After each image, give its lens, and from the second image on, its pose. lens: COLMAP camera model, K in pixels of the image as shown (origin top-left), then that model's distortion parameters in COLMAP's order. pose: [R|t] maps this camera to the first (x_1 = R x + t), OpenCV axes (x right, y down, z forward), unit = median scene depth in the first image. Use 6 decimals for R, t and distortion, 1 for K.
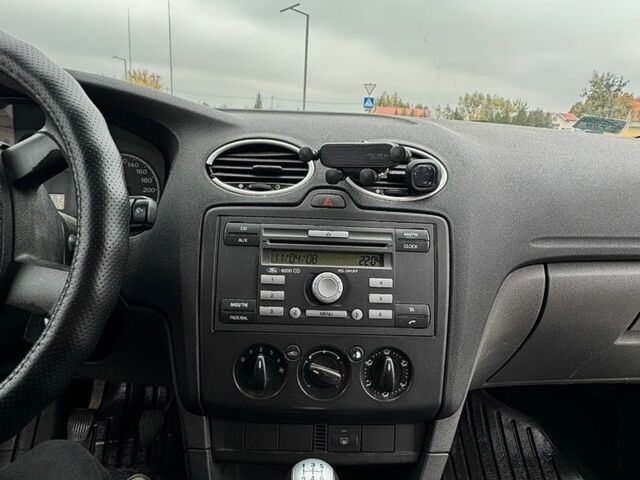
lens RADIAL K [[466.9, 0, 317.3], [0, 466.9, 241.7], [0, 0, 1]] dist [-0.022298, 0.007456]
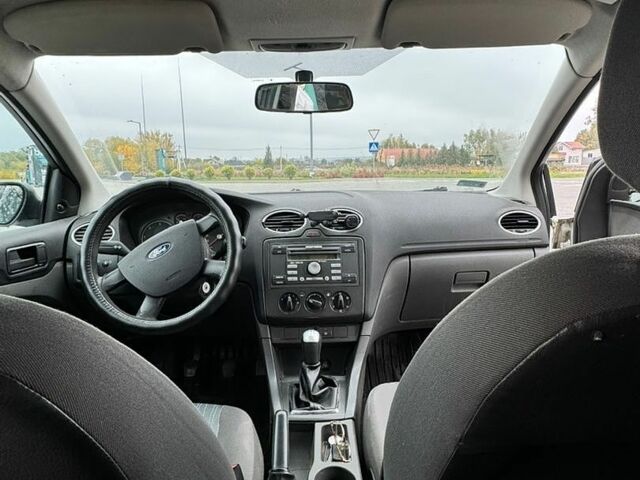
lens RADIAL K [[466.9, 0, 314.7], [0, 466.9, 245.0], [0, 0, 1]] dist [-0.022298, 0.007456]
pose [[0.997283, -0.064617, -0.035374, 0.115531], [0.061258, 0.994150, -0.088955, 0.187841], [0.040915, 0.086546, 0.995407, -1.428958]]
